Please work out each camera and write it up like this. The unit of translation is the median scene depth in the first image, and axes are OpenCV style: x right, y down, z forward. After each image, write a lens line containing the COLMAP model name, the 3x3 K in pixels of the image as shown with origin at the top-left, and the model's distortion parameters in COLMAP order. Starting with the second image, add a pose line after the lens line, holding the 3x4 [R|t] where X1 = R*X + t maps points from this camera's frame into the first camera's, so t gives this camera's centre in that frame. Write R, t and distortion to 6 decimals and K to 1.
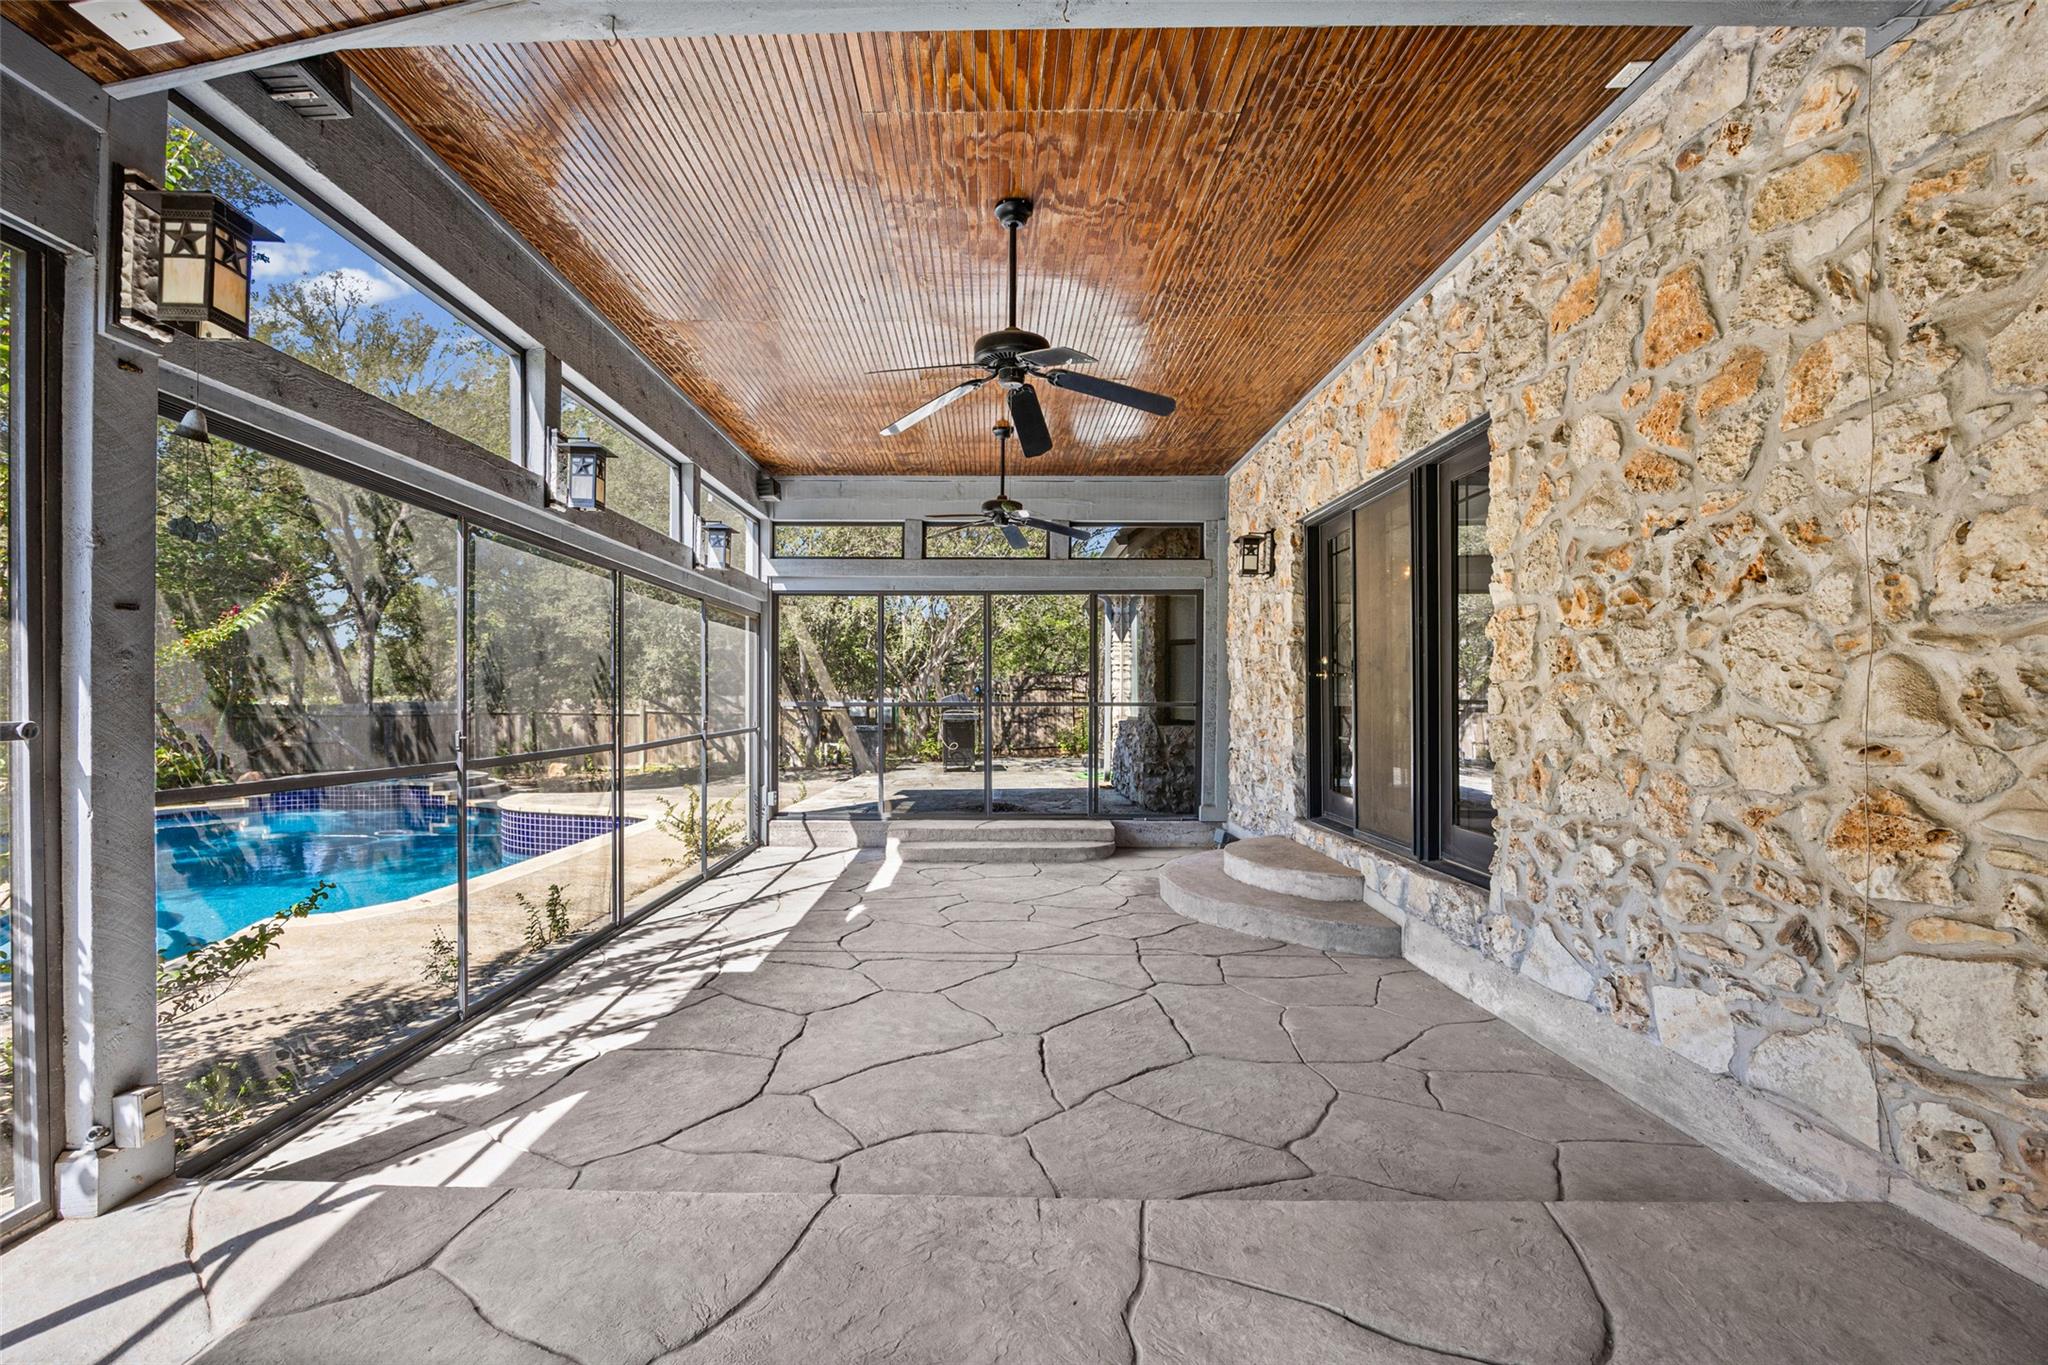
lens RADIAL K [[960.8, 0, 1017.4], [0, 960.8, 698.5], [0, 0, 1]] dist [-0.000386, -0.000009]
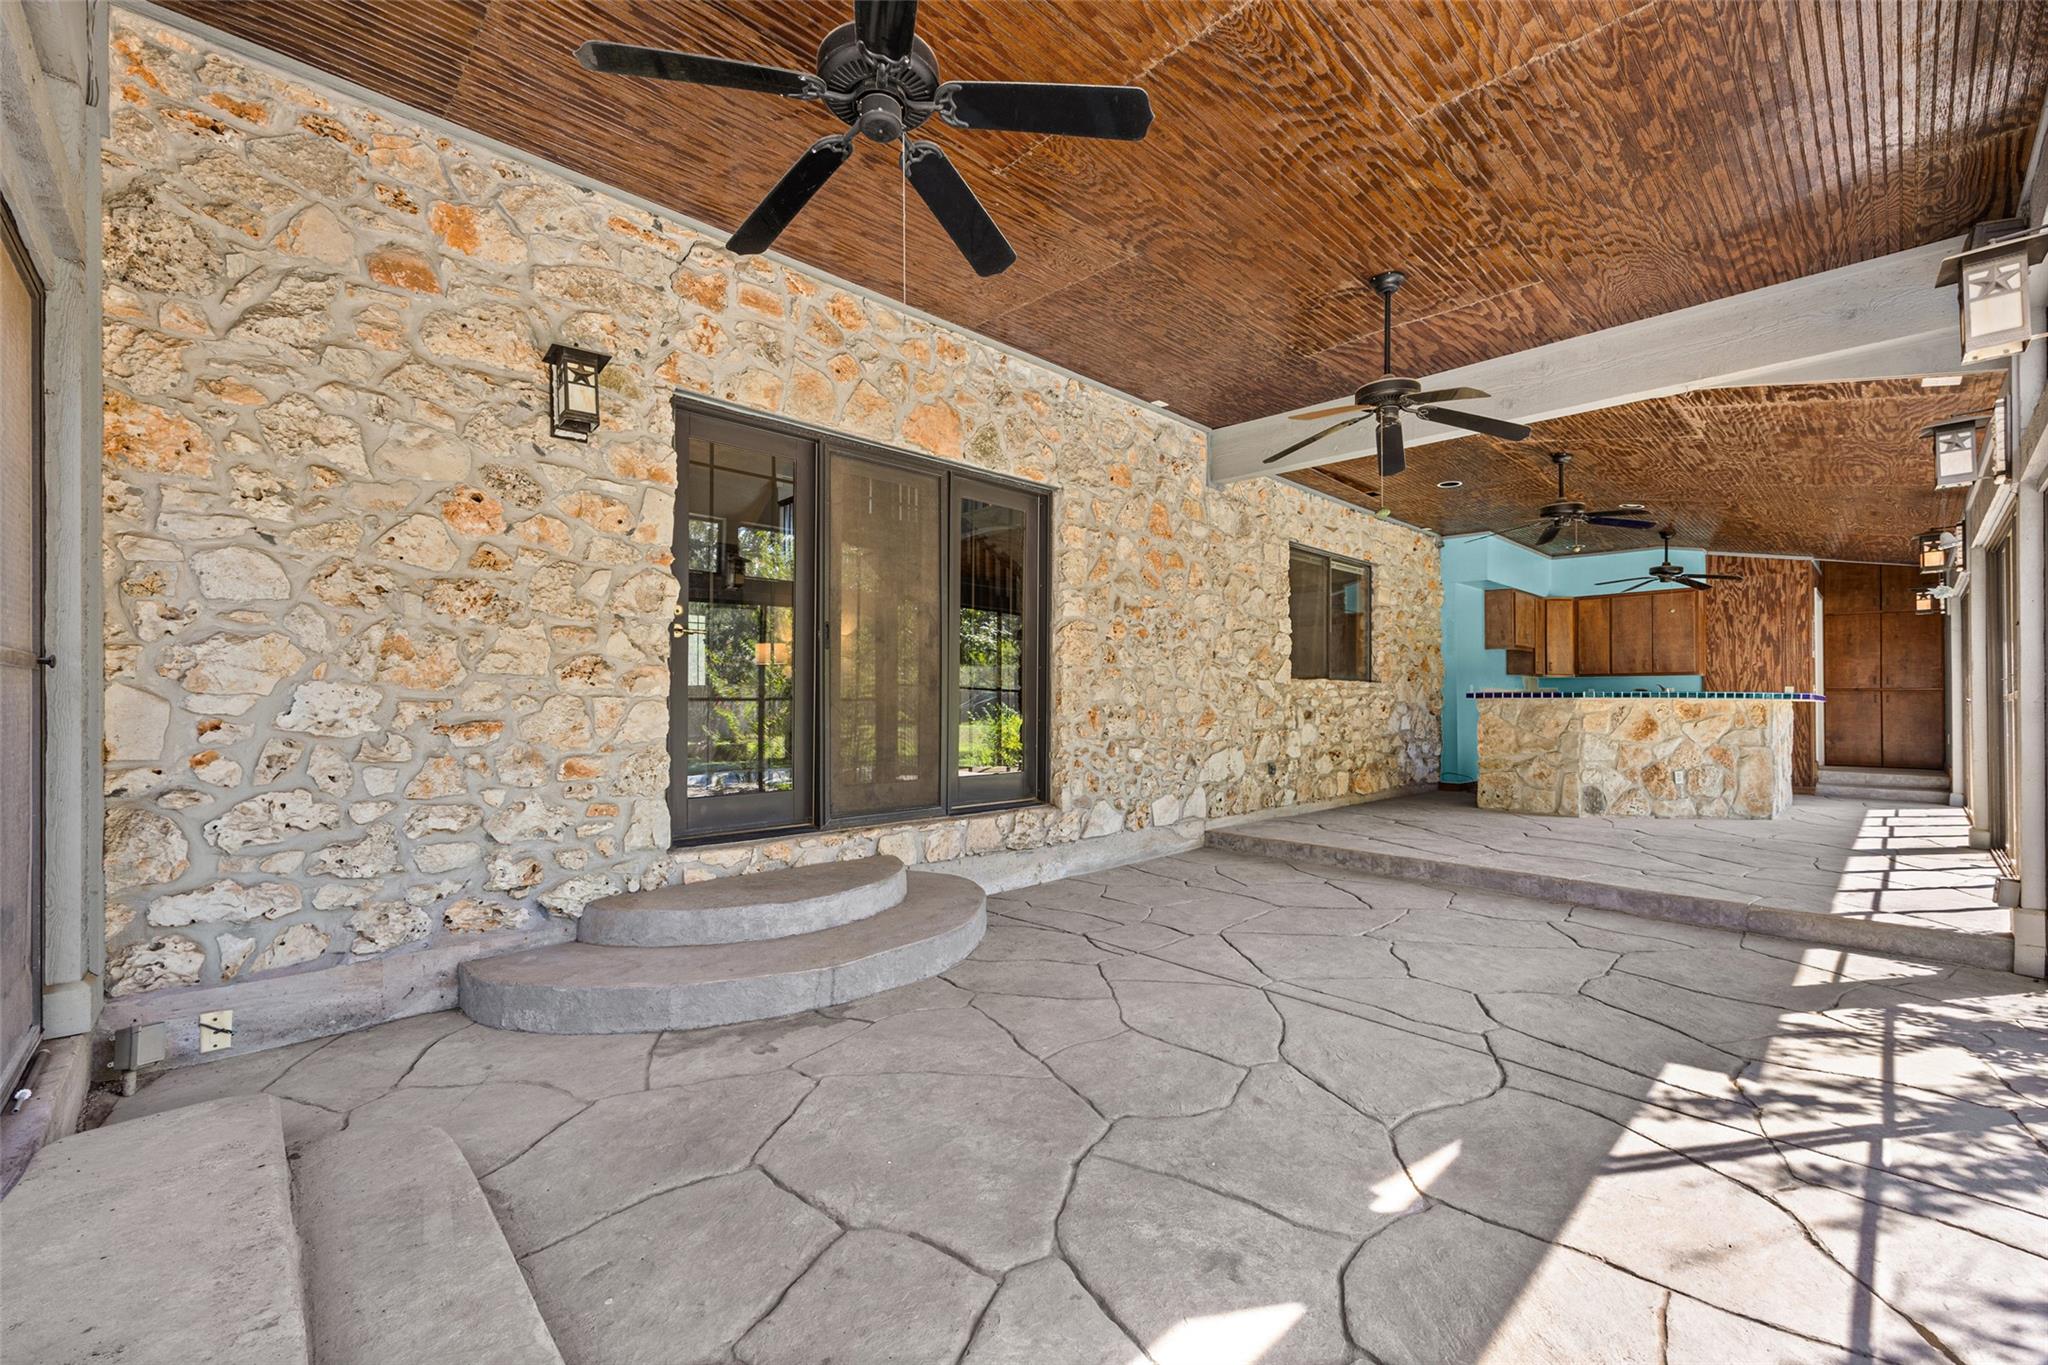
lens RADIAL K [[804.8, 0, 1019.7], [0, 804.8, 689.1], [0, 0, 1]] dist [-0.000076, -0.000493]
pose [[-0.664288, 0.004289, 0.747465, -0.432870], [-0.006471, 0.999913, -0.011490, 0.034749], [-0.747449, -0.012470, -0.664202, 1.881564]]
